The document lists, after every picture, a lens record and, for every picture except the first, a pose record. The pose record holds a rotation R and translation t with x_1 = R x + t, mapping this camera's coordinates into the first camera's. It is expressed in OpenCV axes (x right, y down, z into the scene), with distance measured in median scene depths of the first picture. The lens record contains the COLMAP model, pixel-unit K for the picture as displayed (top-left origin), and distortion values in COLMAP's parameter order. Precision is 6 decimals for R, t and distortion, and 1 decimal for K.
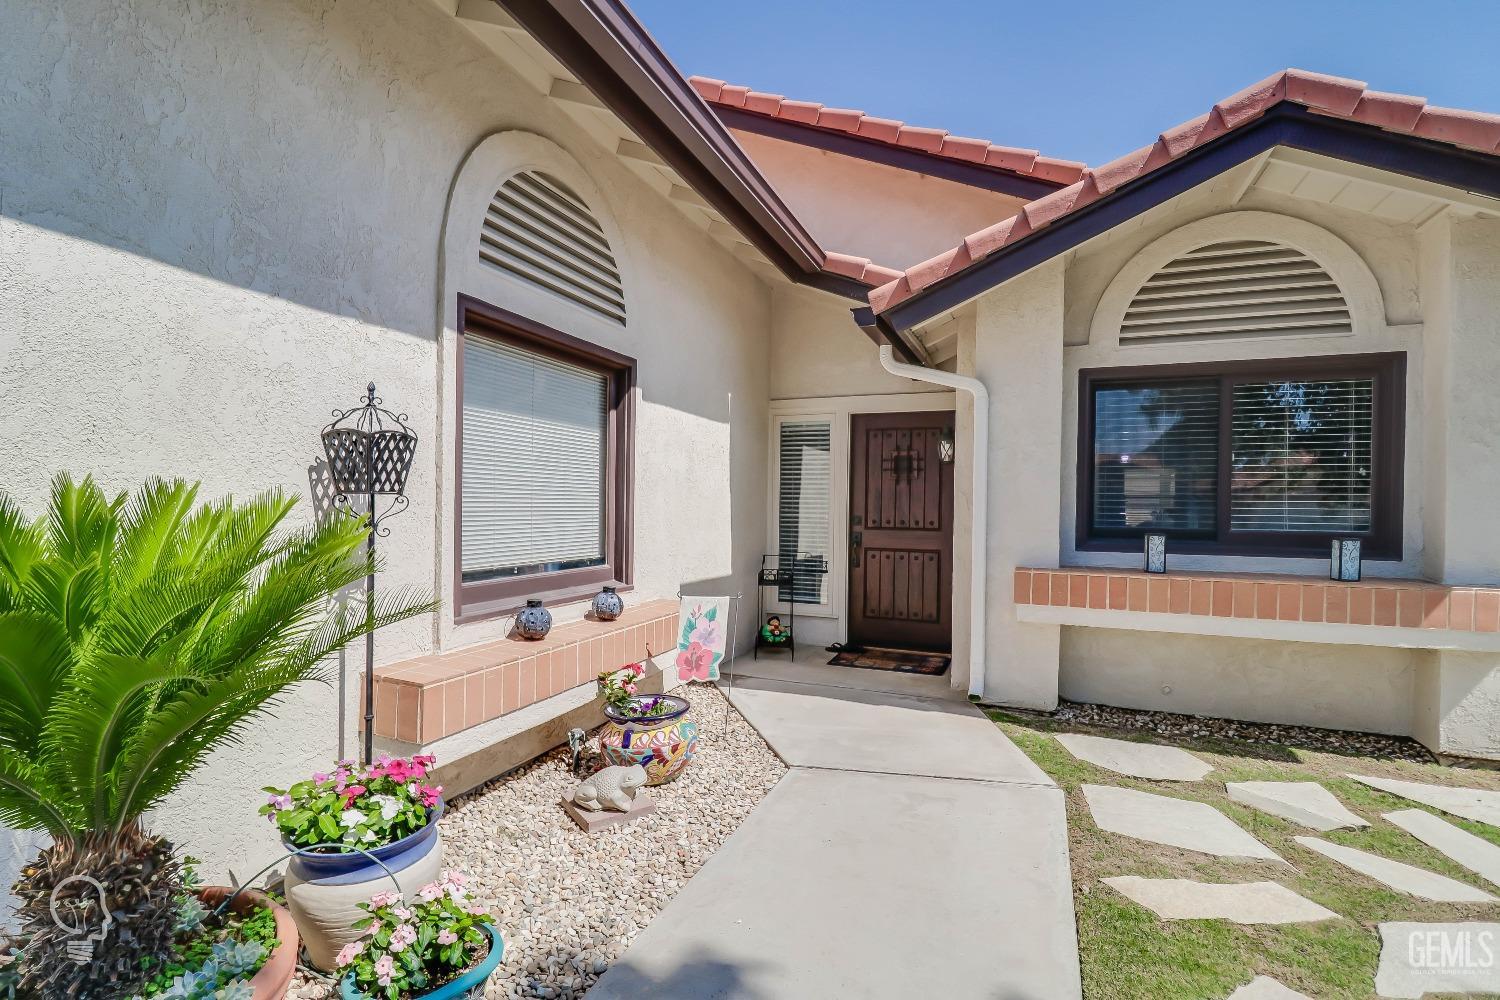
lens RADIAL K [[693.9, 0, 753.2], [0, 693.9, 505.8], [0, 0, 1]] dist [-0.012374, -0.001152]
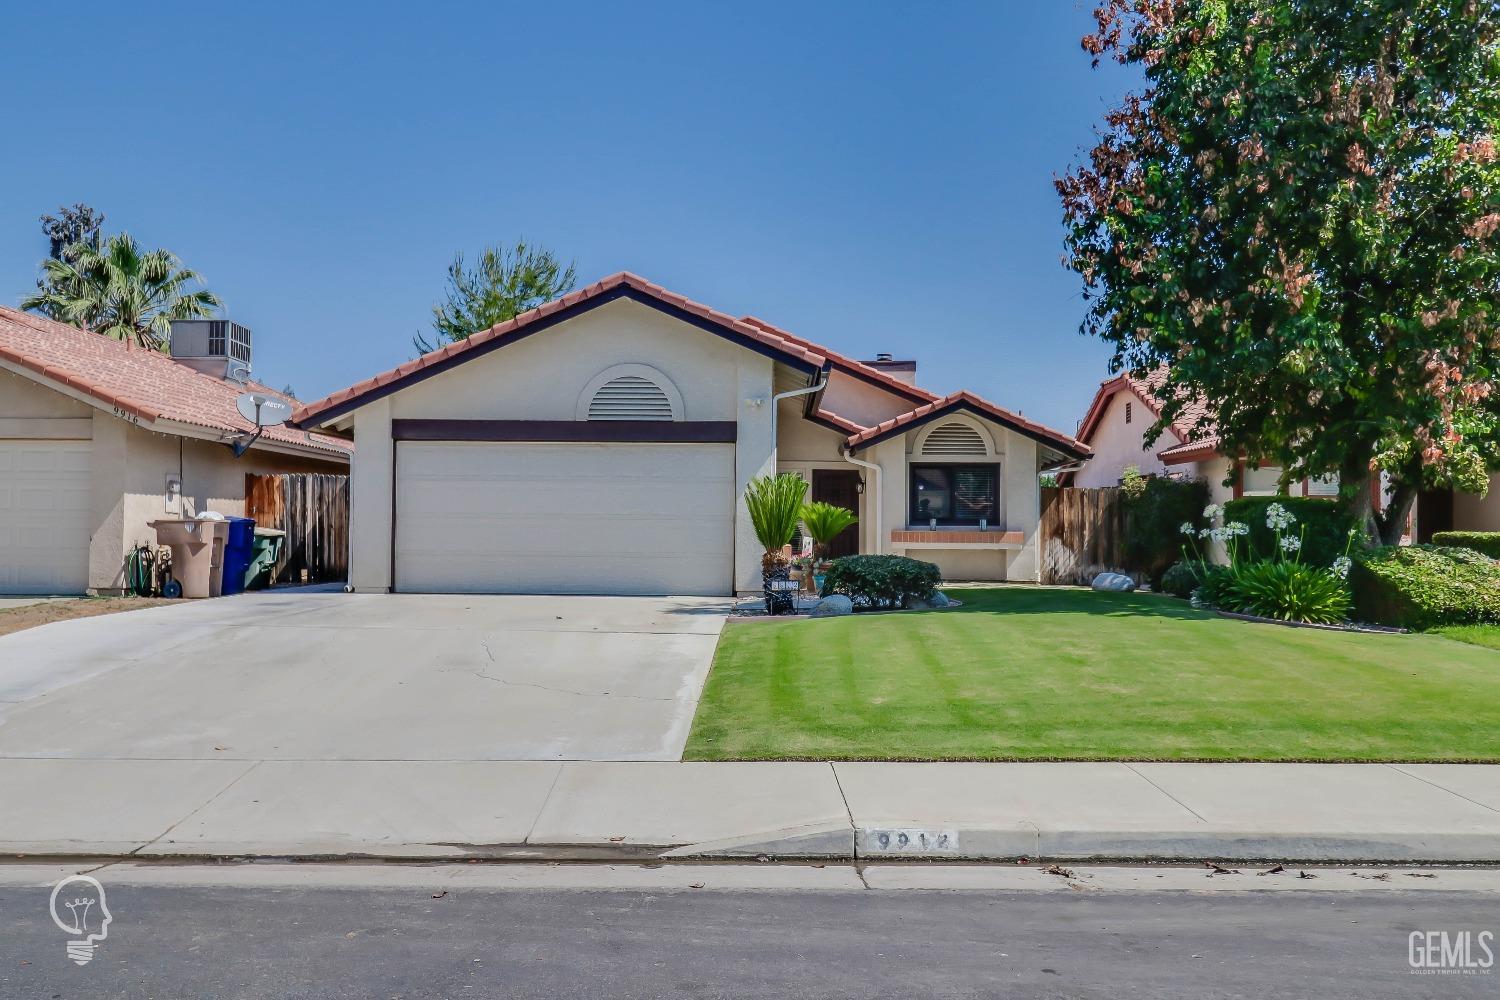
lens RADIAL K [[1170.5, 0, 749.6], [0, 1170.5, 494.9], [0, 0, 1]] dist [-0.000572, 0.002624]
pose [[0.931869, 0.009389, 0.362673, -1.961232], [0.000019, 0.999664, -0.025930, 0.067784], [-0.362794, 0.024170, 0.931556, -3.372554]]
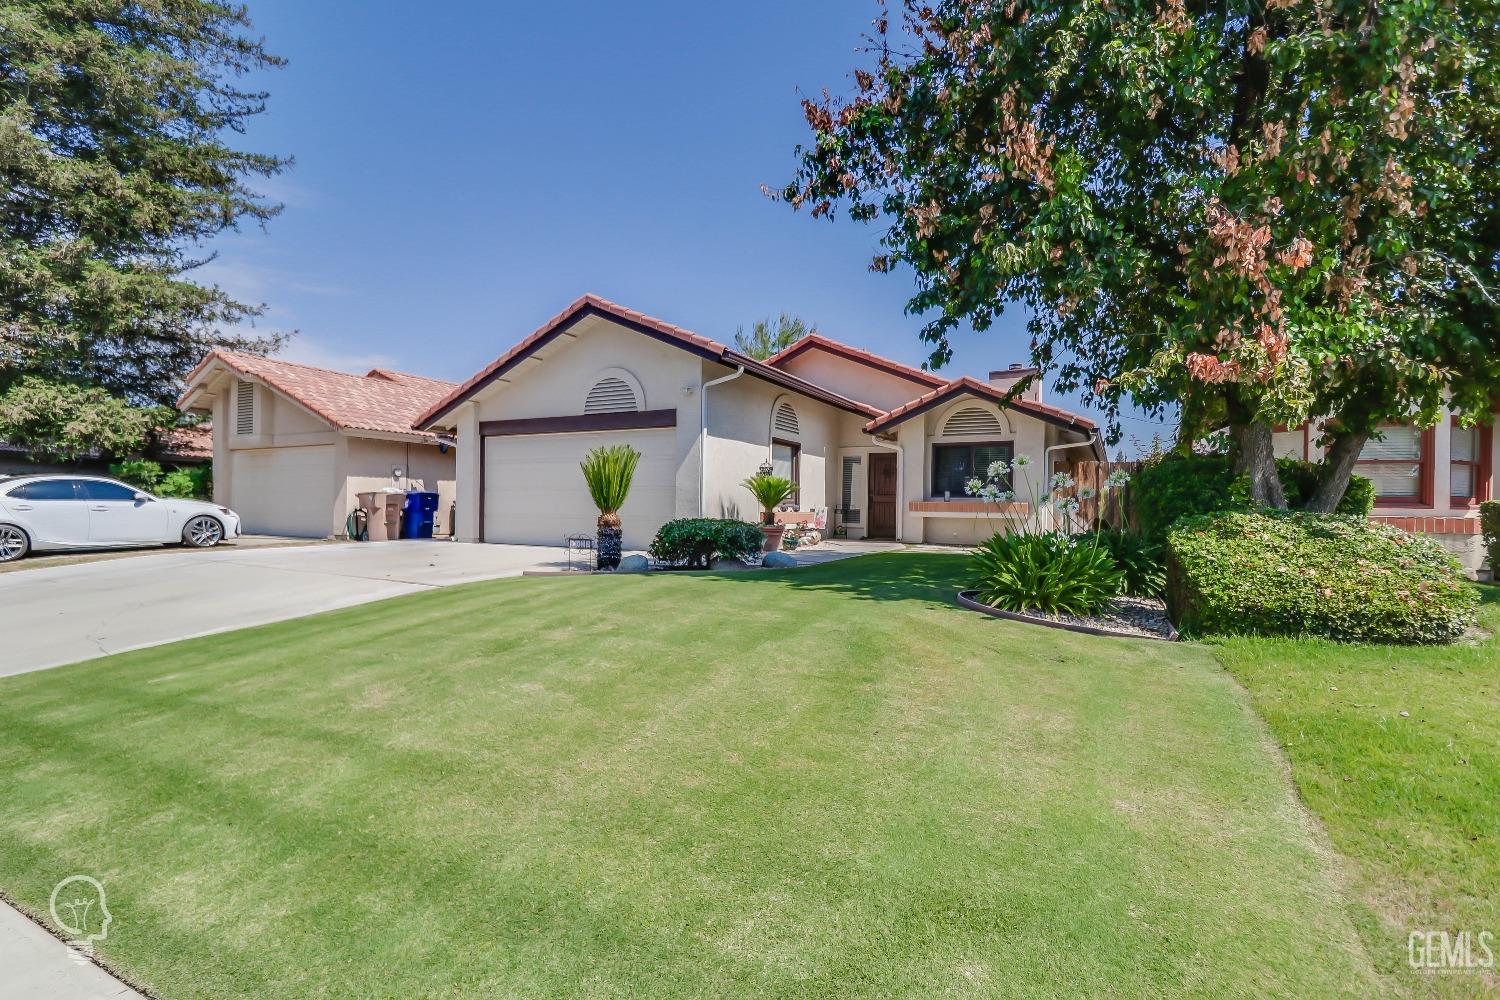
lens RADIAL K [[693.9, 0, 745.1], [0, 693.9, 508.6], [0, 0, 1]] dist [-0.012374, -0.001152]
pose [[0.995808, 0.002784, -0.091427, -0.138175], [-0.002342, 0.999985, 0.004948, 0.110468], [0.091440, -0.004713, 0.995799, -2.525716]]
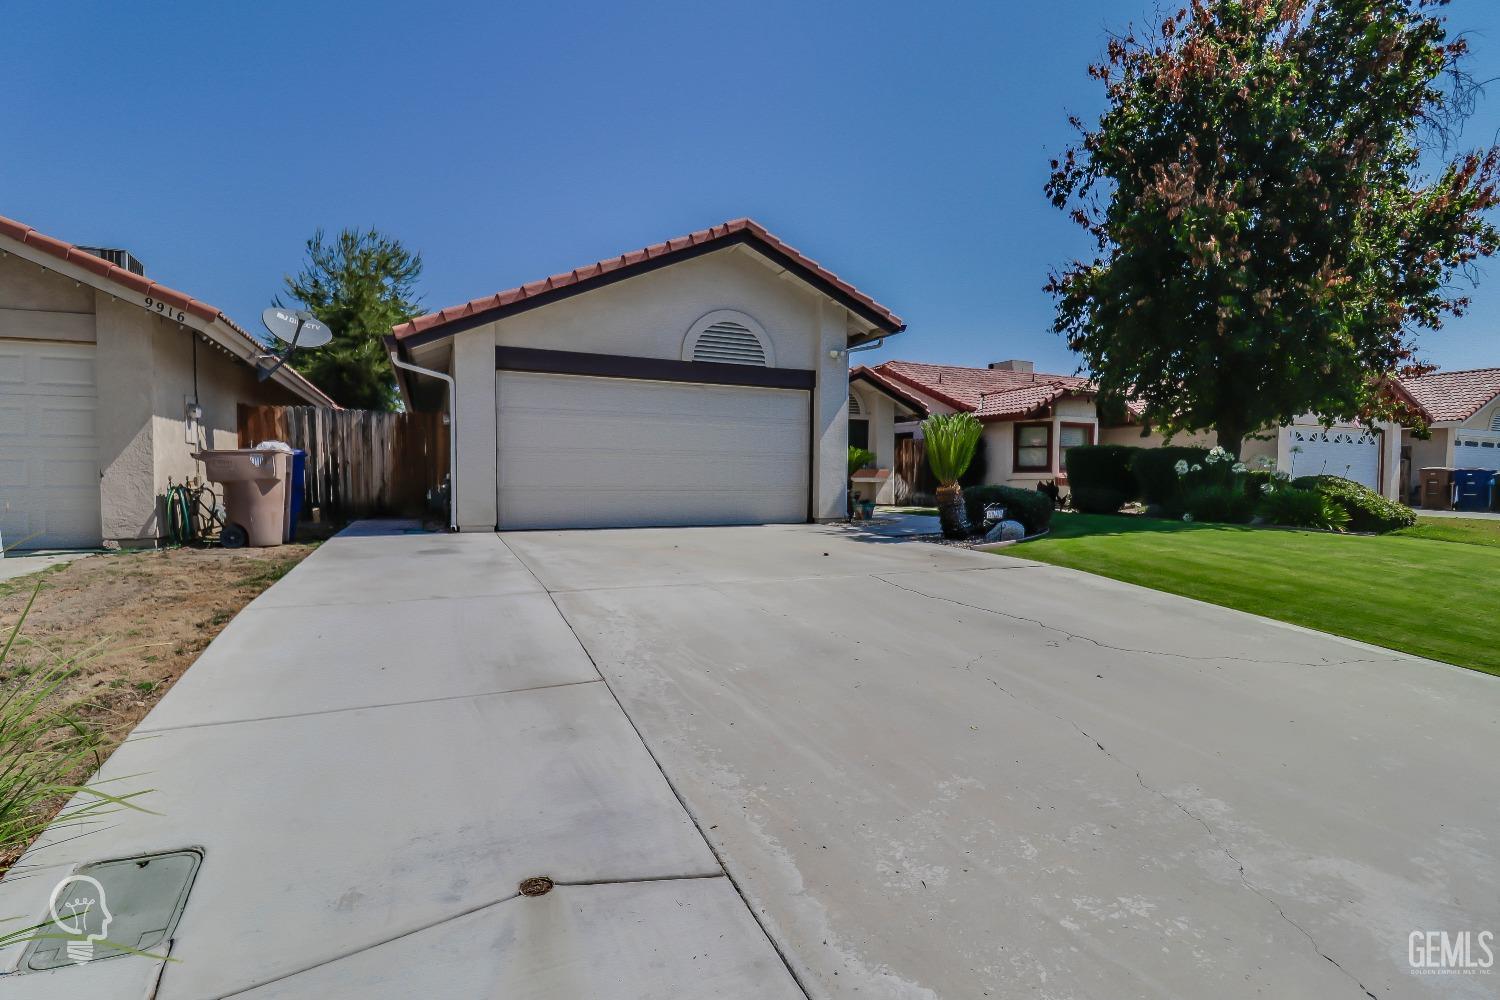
lens RADIAL K [[693.9, 0, 745.7], [0, 693.9, 507.9], [0, 0, 1]] dist [-0.012374, -0.001152]
pose [[0.684528, -0.039114, 0.727937, -2.690869], [-0.001961, 0.998457, 0.055494, 0.096244], [-0.728984, -0.039415, 0.683395, -1.433462]]
